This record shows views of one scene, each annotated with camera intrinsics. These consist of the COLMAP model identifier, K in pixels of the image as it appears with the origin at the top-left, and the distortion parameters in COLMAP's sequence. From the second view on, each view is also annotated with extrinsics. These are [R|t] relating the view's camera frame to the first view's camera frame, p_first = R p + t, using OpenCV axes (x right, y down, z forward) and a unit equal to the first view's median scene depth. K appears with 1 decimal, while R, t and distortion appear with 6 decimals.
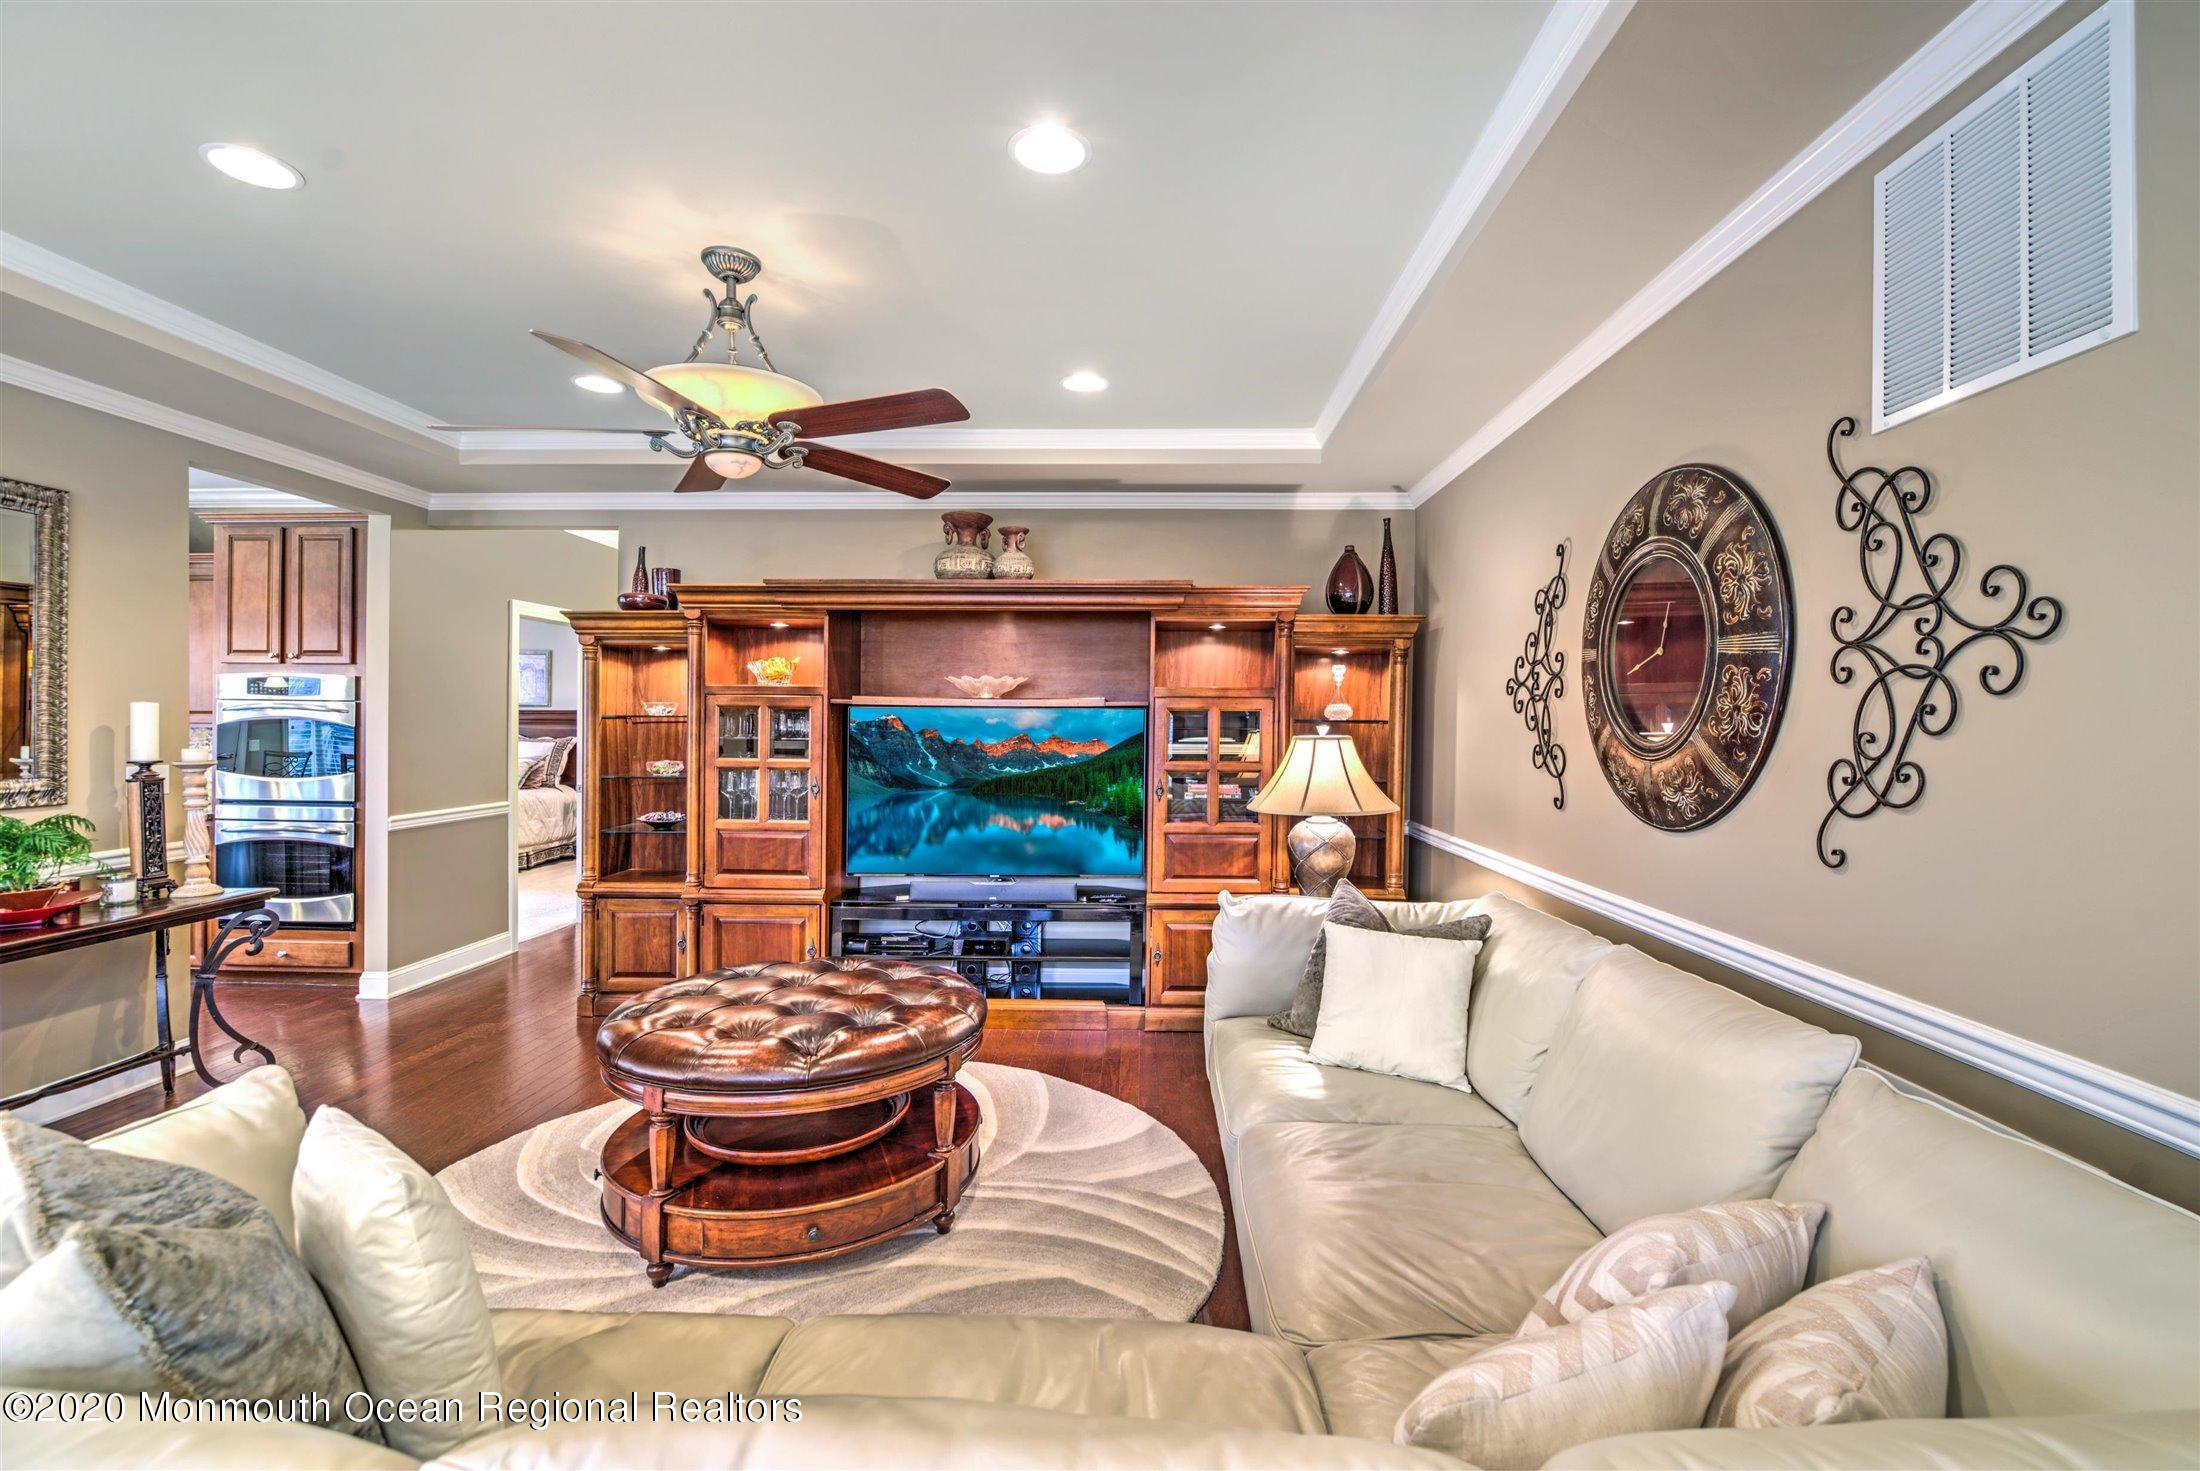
lens RADIAL K [[956.6, 0, 1120.3], [0, 956.6, 738.1], [0, 0, 1]] dist [-0.010645, -0.004072]
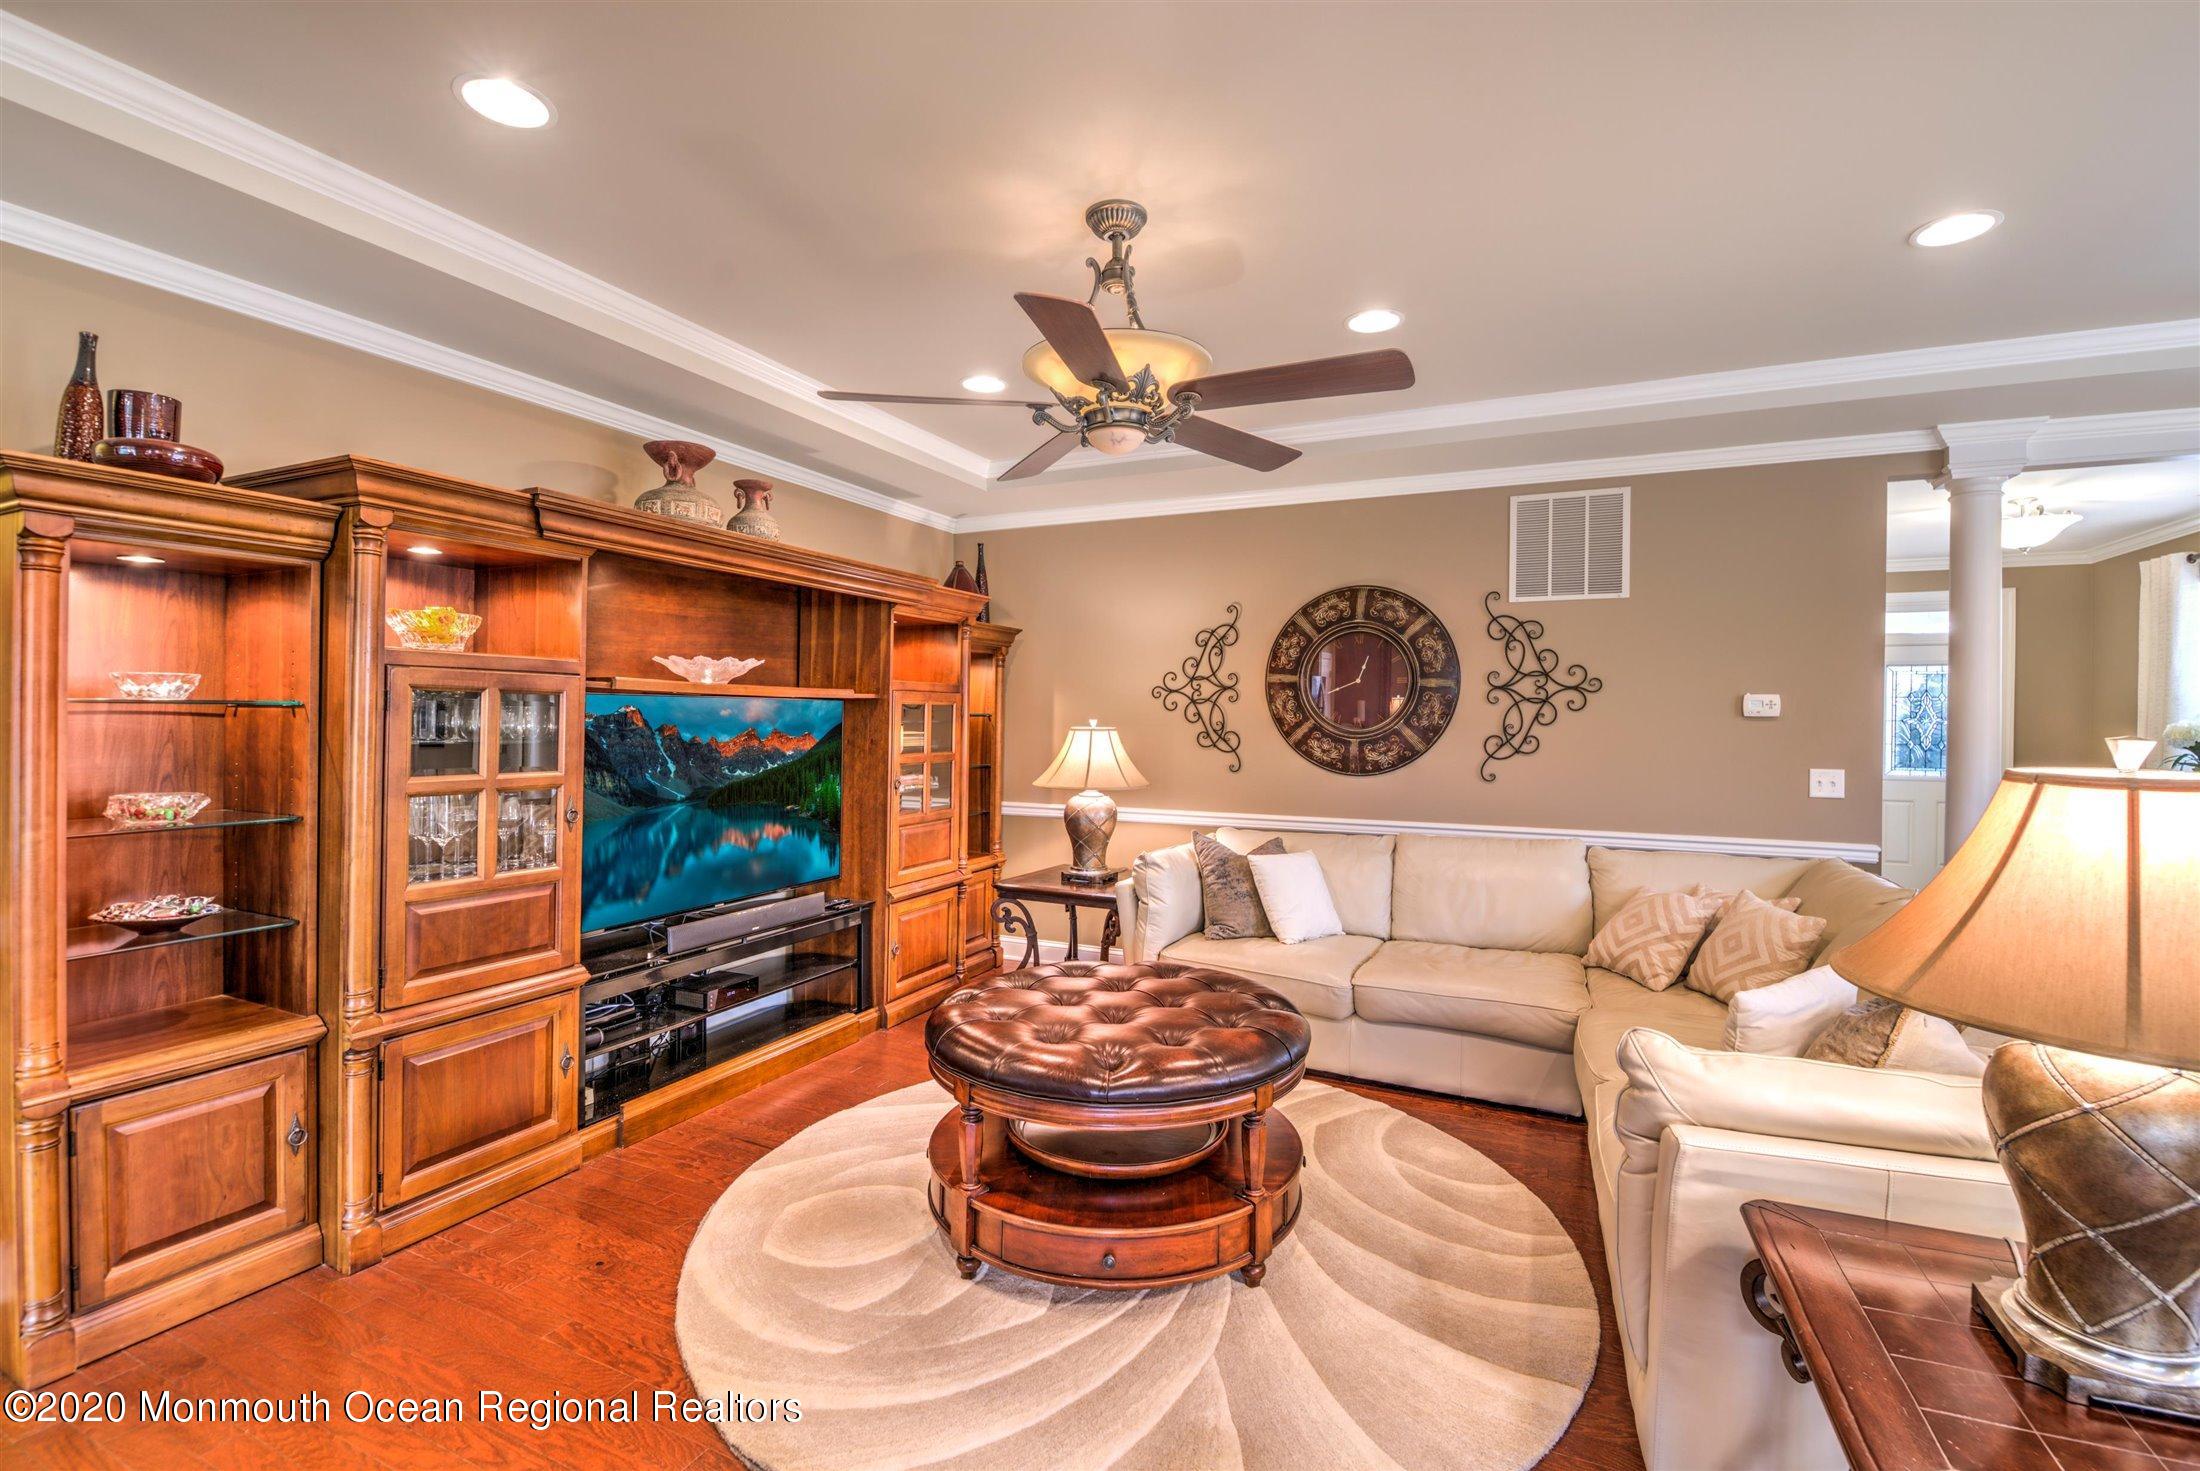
lens RADIAL K [[956.6, 0, 1119.8], [0, 956.6, 725.6], [0, 0, 1]] dist [-0.010645, -0.004072]
pose [[0.396749, -0.006513, 0.917904, -0.755824], [0.008998, 0.999954, 0.003206, -0.007821], [-0.917883, 0.006987, 0.396789, 0.382518]]
